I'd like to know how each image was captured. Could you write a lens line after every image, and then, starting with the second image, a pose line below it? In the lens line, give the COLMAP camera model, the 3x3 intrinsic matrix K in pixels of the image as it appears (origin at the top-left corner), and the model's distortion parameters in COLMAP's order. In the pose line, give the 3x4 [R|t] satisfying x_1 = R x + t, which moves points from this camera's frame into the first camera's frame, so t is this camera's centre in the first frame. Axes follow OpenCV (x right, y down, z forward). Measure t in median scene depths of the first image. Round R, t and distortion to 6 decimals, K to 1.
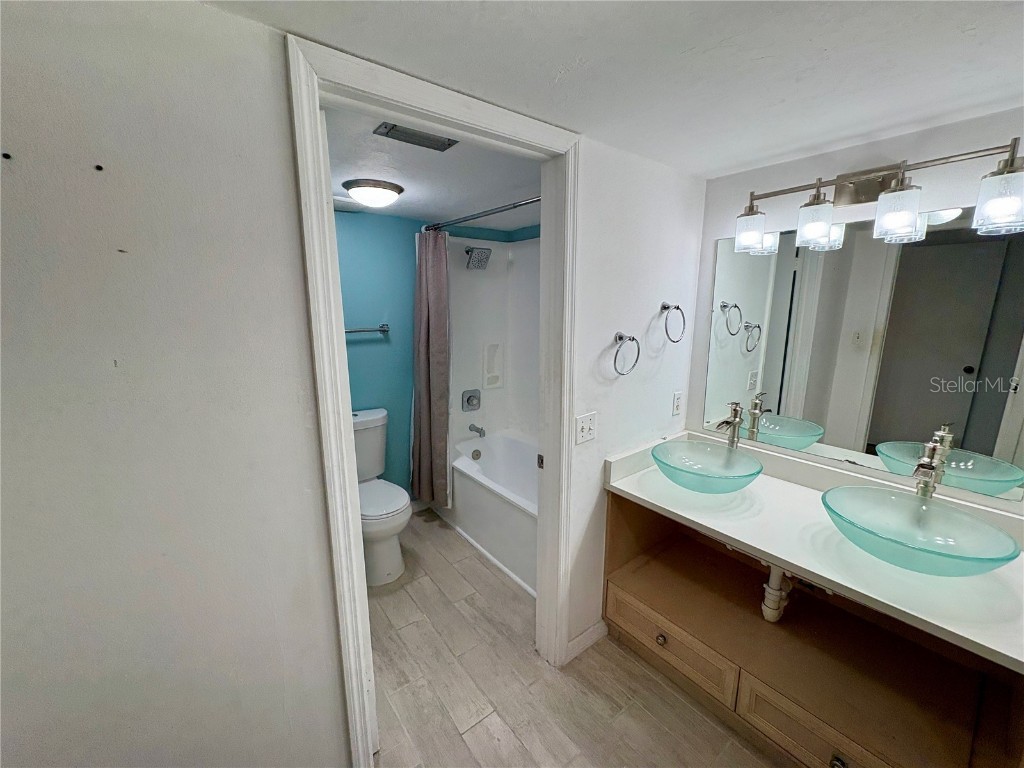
lens RADIAL K [[425.1, 0, 512.0], [0, 425.1, 385.6], [0, 0, 1]] dist [0.014145, 0.000158]
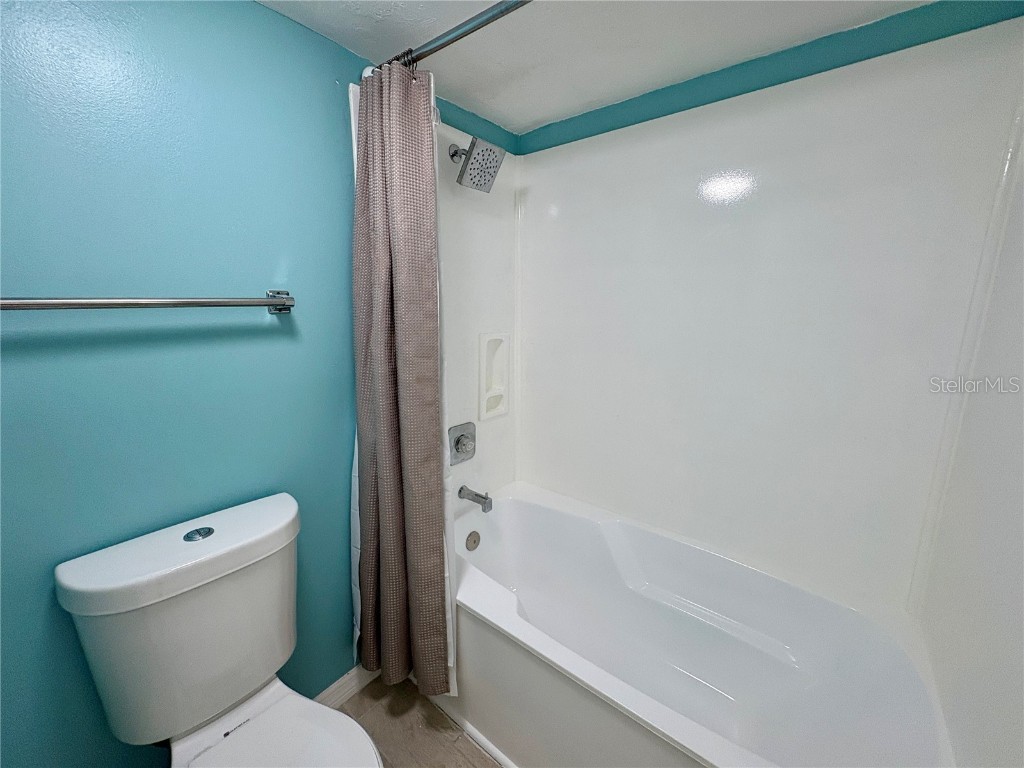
lens RADIAL K [[407.2, 0, 511.5], [0, 407.2, 382.9], [0, 0, 1]] dist [0.000141, 0.000447]
pose [[0.972537, -0.042446, 0.228847, -0.170844], [0.043540, 0.999052, 0.000272, -0.044916], [-0.228642, 0.009699, 0.973462, 0.551749]]
